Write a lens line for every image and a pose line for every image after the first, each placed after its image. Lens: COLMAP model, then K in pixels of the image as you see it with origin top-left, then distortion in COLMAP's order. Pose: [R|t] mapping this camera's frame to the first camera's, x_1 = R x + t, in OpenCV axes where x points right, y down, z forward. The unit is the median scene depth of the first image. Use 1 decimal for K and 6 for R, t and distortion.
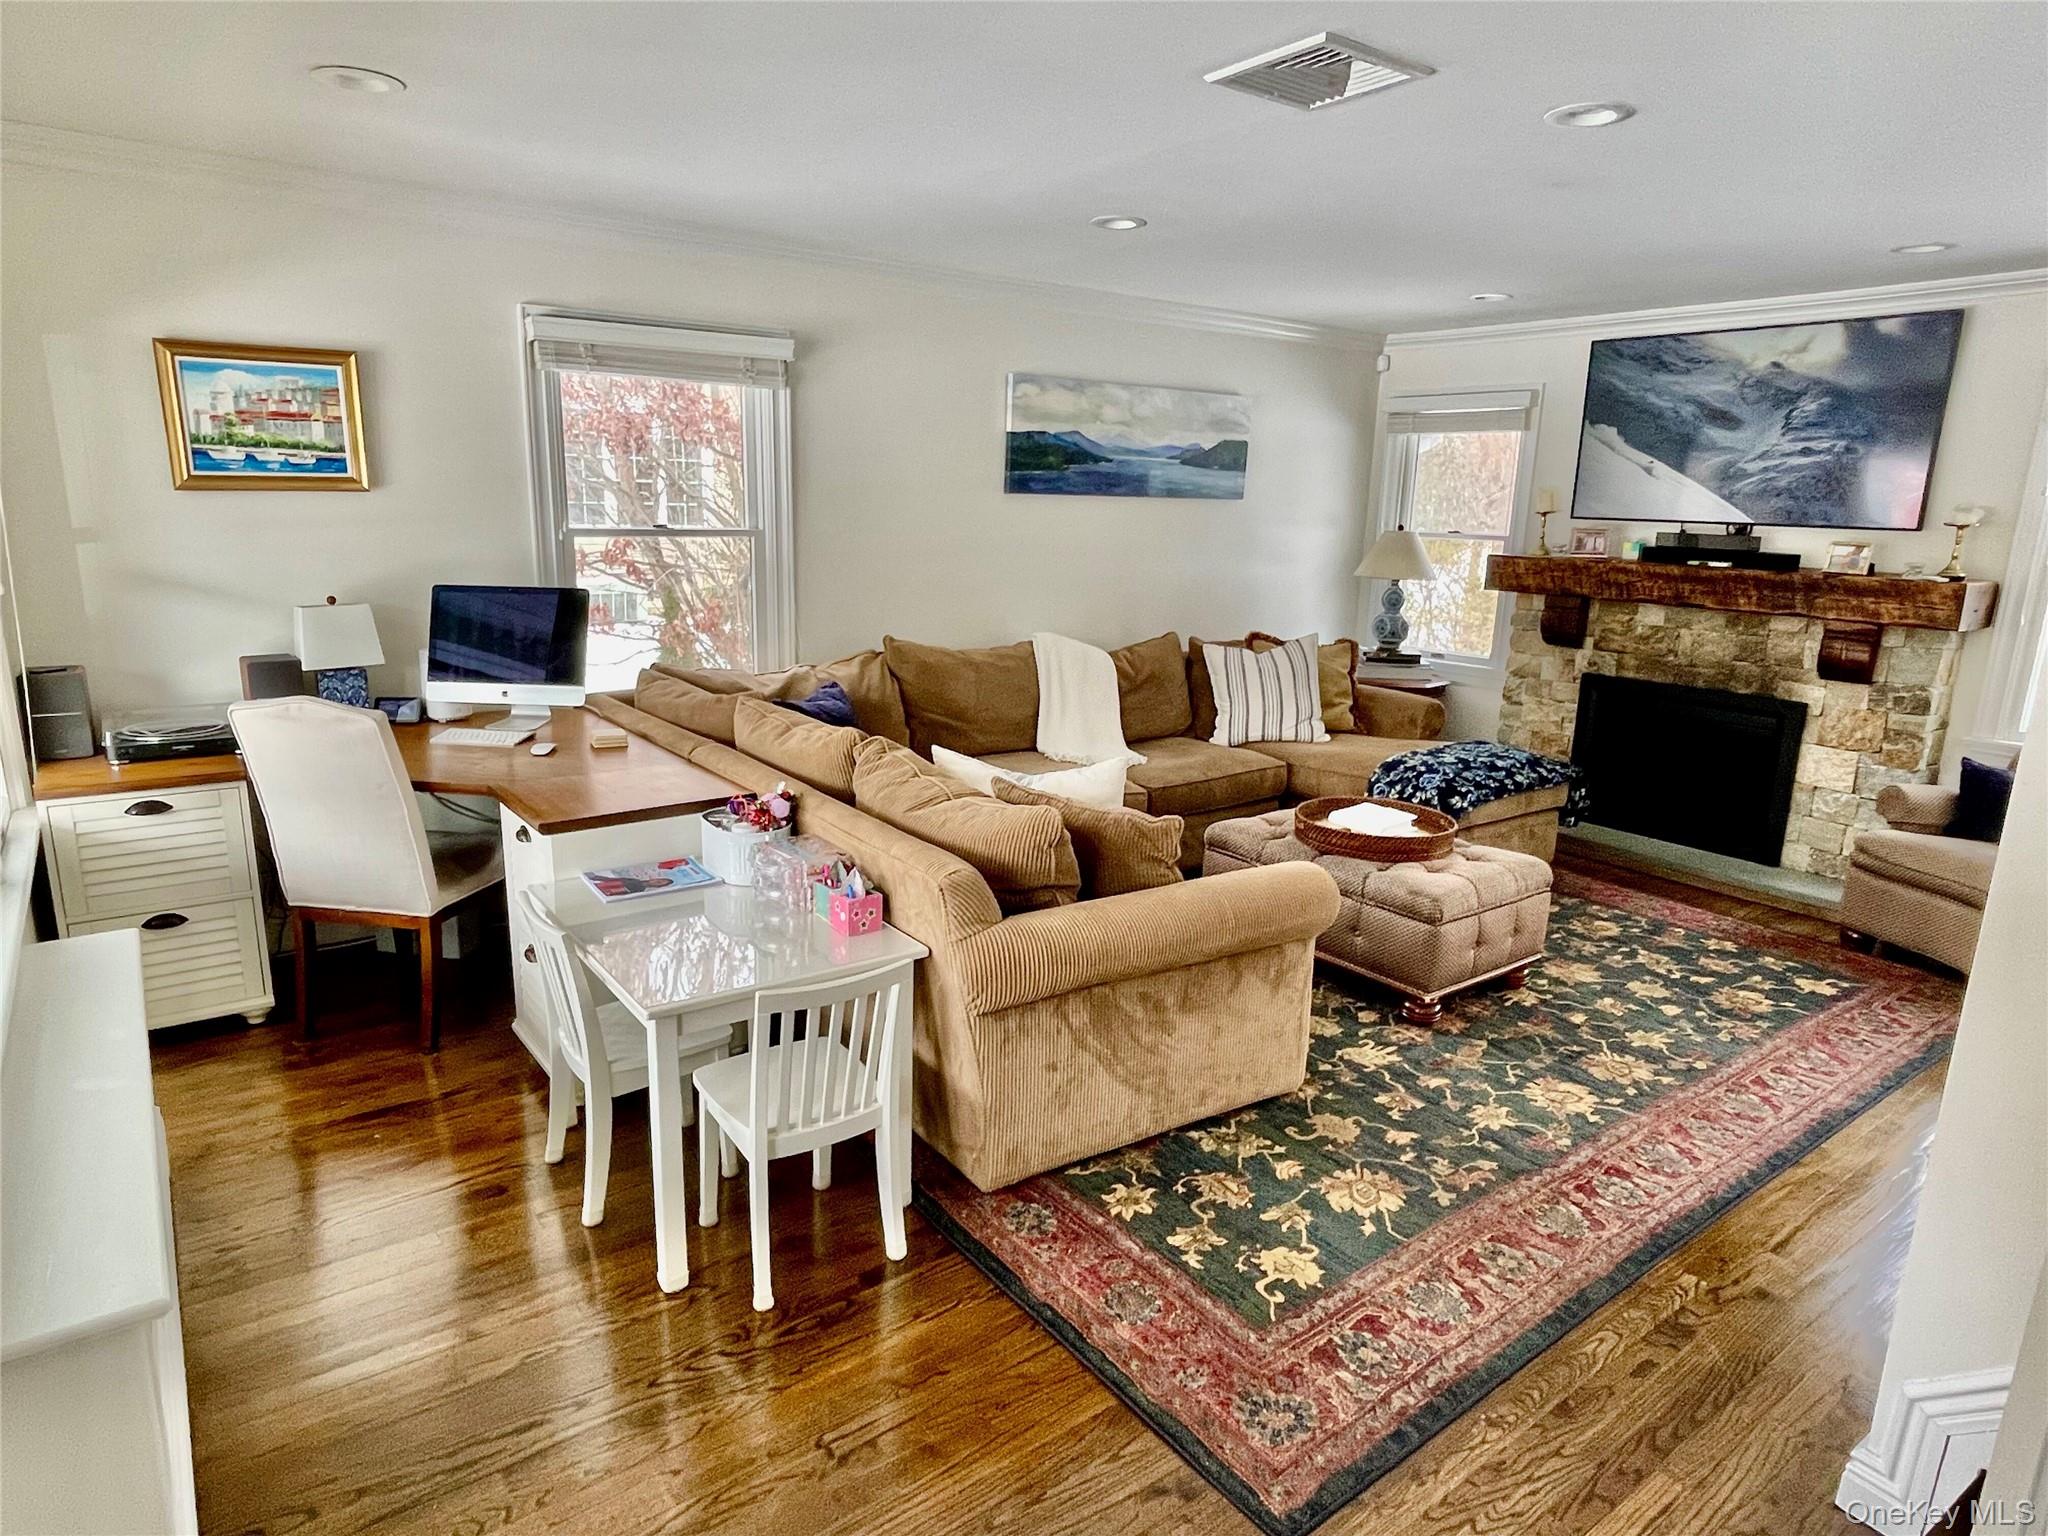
lens RADIAL K [[1195.4, 0, 1007.6], [0, 1195.4, 772.2], [0, 0, 1]] dist [-0.002334, -0.001211]
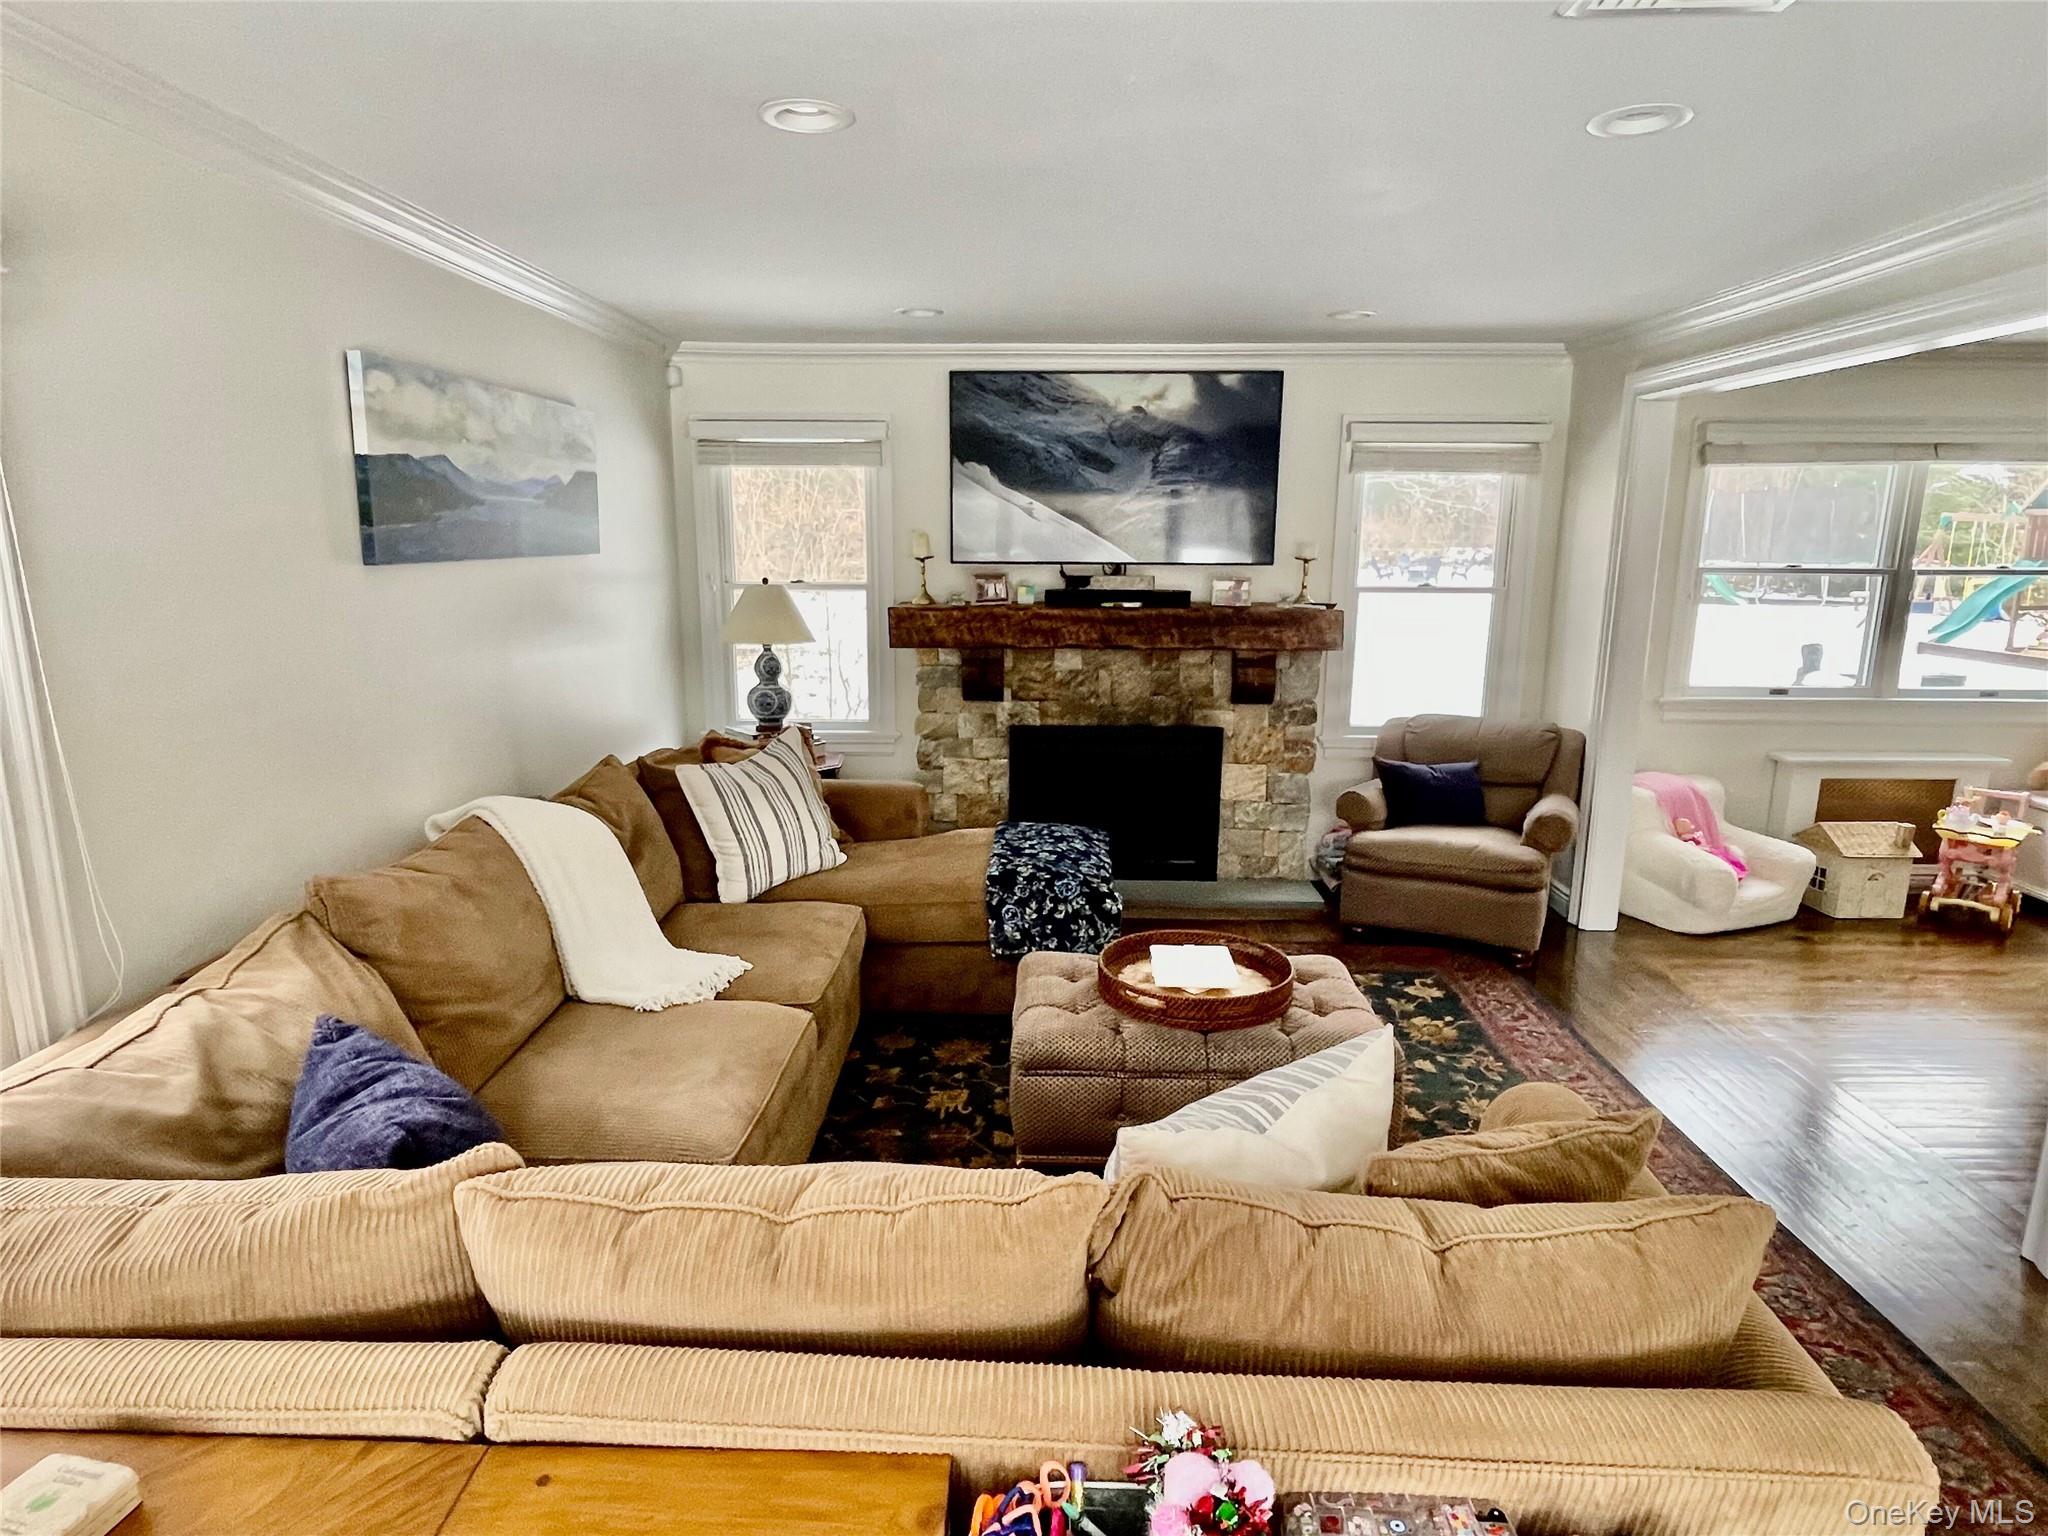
lens RADIAL K [[1181.9, 0, 1015.7], [0, 1181.9, 783.9], [0, 0, 1]] dist [0.045992, -0.116567]
pose [[0.617888, -0.185701, 0.764022, -0.256942], [0.190664, 0.978094, 0.083537, -0.125020], [-0.762799, 0.094055, 0.639759, 0.435906]]
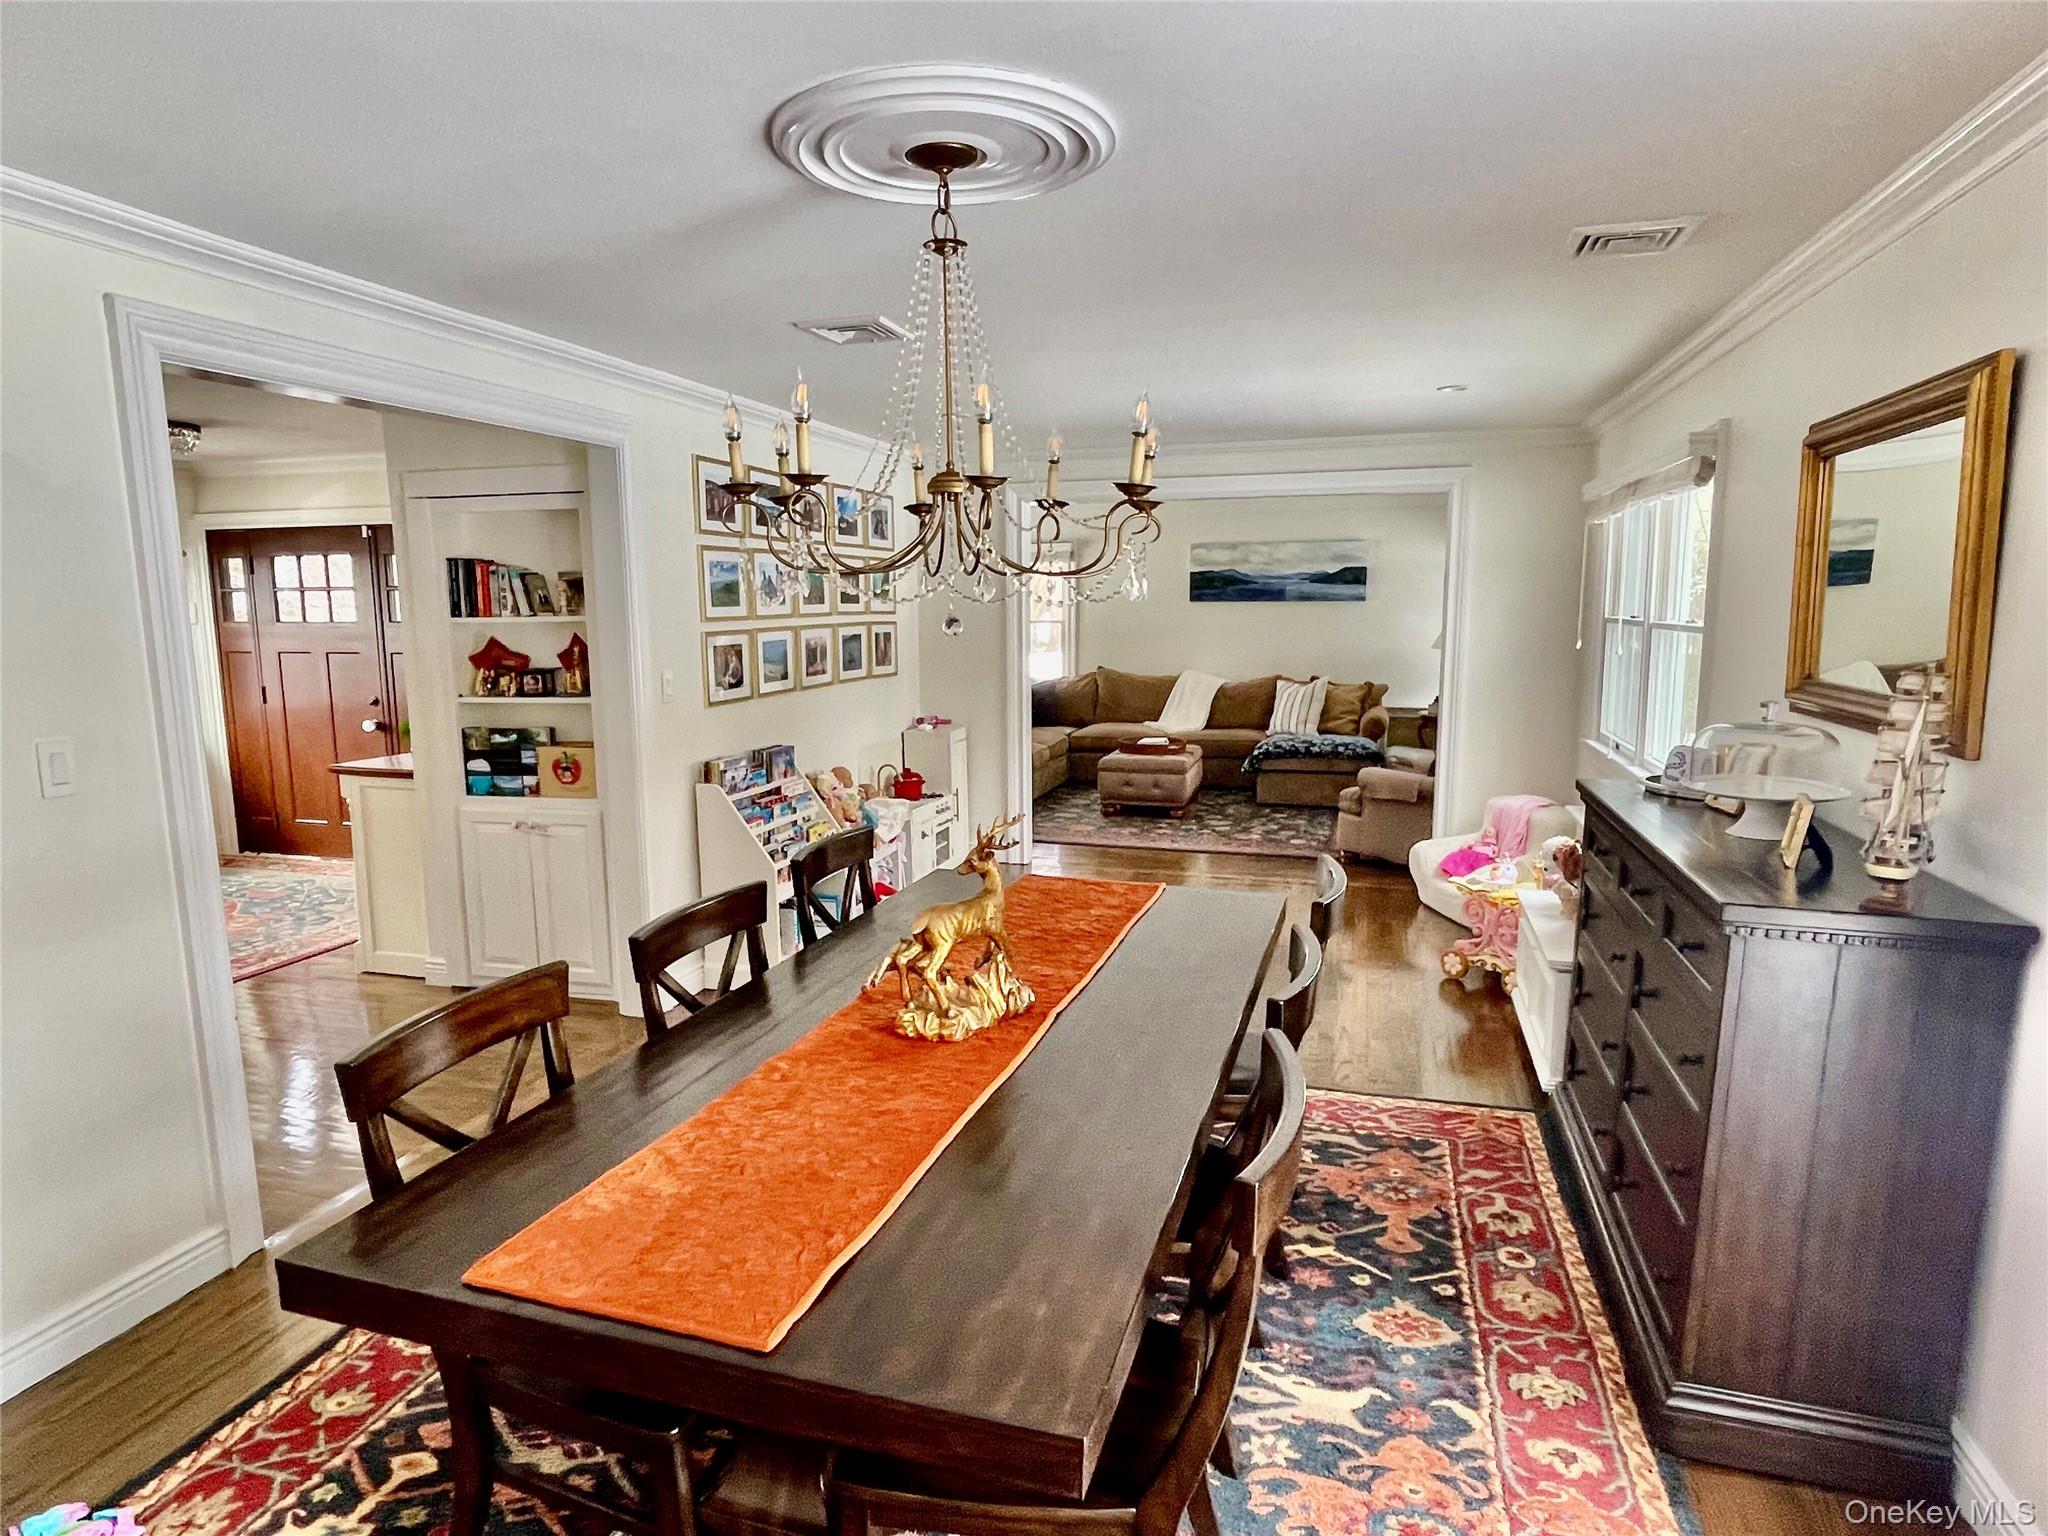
lens RADIAL K [[1195.4, 0, 1007.6], [0, 1195.4, 772.2], [0, 0, 1]] dist [-0.002334, -0.001211]
pose [[0.600110, 0.090140, -0.794823, 1.458859], [-0.158107, 0.987394, -0.007395, 0.114975], [0.784137, 0.130105, 0.606797, -0.431179]]
